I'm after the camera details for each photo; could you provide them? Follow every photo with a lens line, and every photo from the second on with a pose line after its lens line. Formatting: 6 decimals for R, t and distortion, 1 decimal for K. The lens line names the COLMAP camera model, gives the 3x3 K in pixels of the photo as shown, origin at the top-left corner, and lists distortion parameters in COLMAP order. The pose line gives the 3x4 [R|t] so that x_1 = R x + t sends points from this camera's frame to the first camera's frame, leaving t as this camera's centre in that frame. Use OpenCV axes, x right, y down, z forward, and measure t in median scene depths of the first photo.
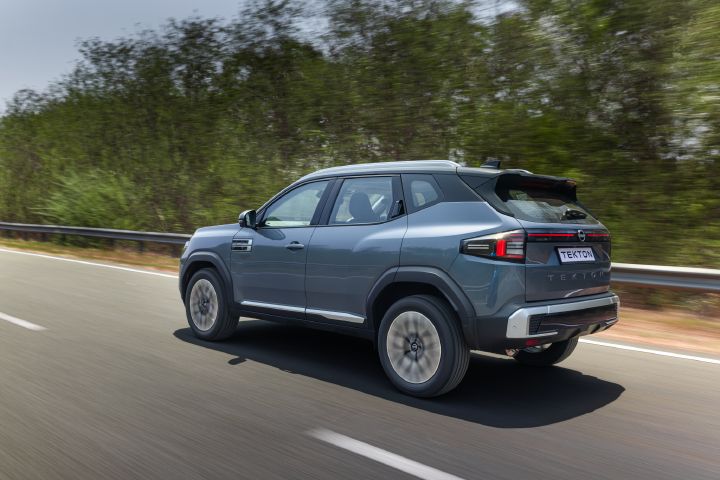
lens RADIAL K [[710.0, 0, 372.0], [0, 710.0, 250.4], [0, 0, 1]] dist [0.014537, -0.004861]
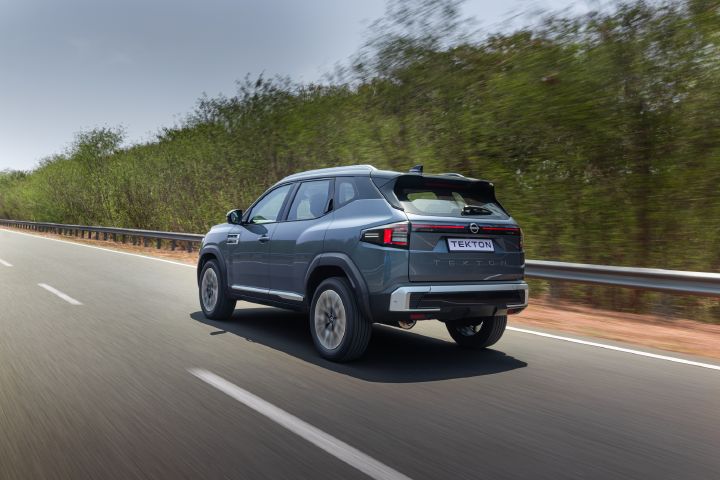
lens RADIAL K [[688.8, 0, 360.0], [0, 688.8, 240.0], [0, 0, 1]] dist [0.006086, 0.006742]
pose [[0.983402, 0.009831, -0.181174, 0.310196], [-0.016009, 0.999338, -0.032670, 0.037517], [0.180733, 0.035028, 0.982908, -0.139458]]
